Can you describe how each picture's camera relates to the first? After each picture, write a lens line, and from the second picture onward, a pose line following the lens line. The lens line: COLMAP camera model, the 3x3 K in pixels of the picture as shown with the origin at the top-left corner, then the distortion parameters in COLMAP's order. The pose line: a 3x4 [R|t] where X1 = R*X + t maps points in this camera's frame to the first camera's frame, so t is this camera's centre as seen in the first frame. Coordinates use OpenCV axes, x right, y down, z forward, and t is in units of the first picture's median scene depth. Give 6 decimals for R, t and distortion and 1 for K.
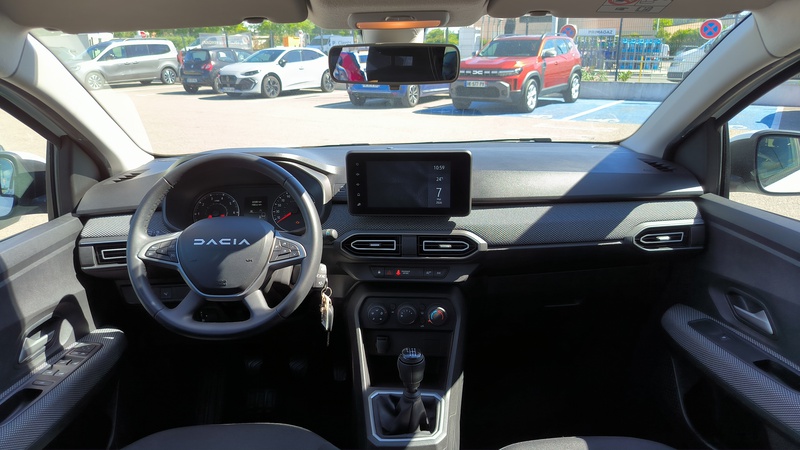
lens RADIAL K [[558.5, 0, 400.0], [0, 558.5, 225.0], [0, 0, 1]] dist [0.021740, -0.005172]
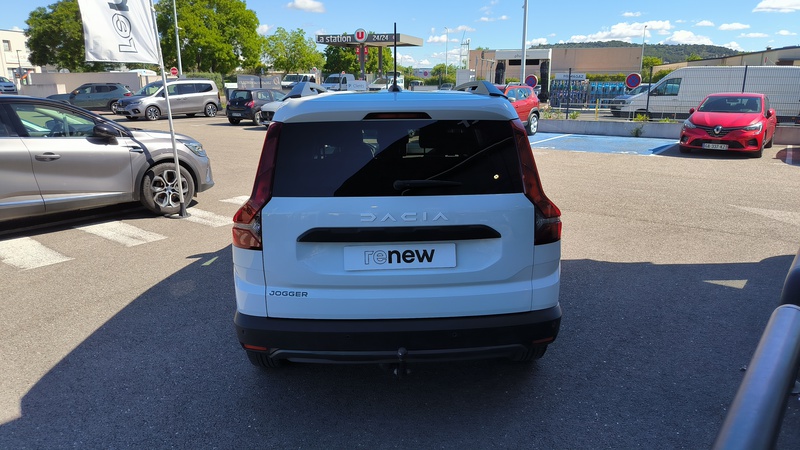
lens RADIAL K [[557.6, 0, 404.8], [0, 557.6, 223.0], [0, 0, 1]] dist [0.055795, -0.053380]
pose [[0.999948, 0.010173, -0.000301, 0.113987], [-0.010173, 0.998214, -0.058867, 0.754346], [-0.000298, 0.058867, 0.998266, -3.311626]]
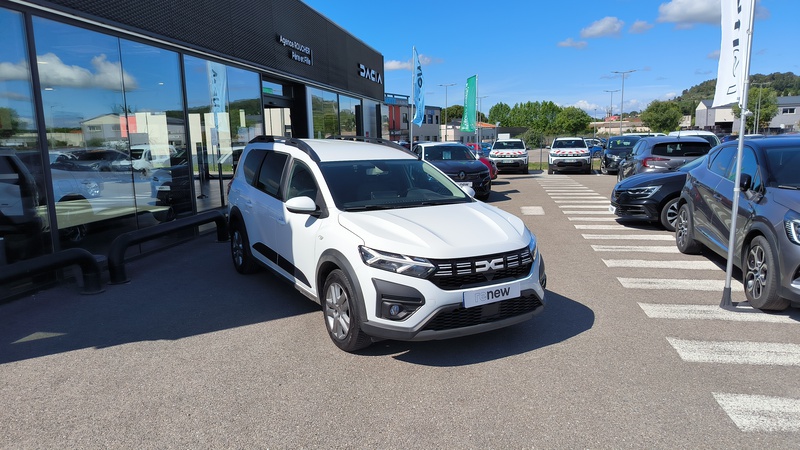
lens RADIAL K [[557.6, 0, 404.8], [0, 557.6, 223.0], [0, 0, 1]] dist [0.055795, -0.053380]
pose [[-0.875890, 0.099435, -0.472154, 1.851616], [-0.118592, 0.904155, 0.410413, -1.598303], [0.467710, 0.415470, -0.780149, 4.213365]]
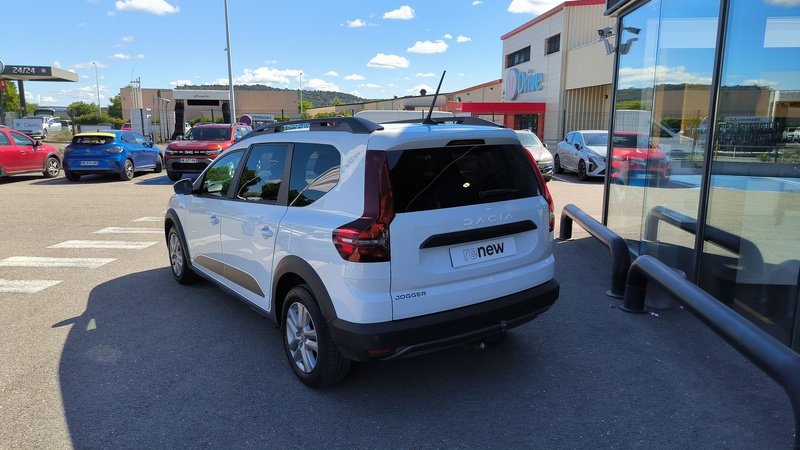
lens RADIAL K [[558.5, 0, 400.0], [0, 558.5, 225.0], [0, 0, 1]] dist [0.021740, -0.005172]
pose [[0.835385, -0.089506, 0.542330, -1.619426], [0.157867, 0.984153, -0.080748, 0.784589], [-0.526508, 0.153072, 0.836276, -3.256920]]
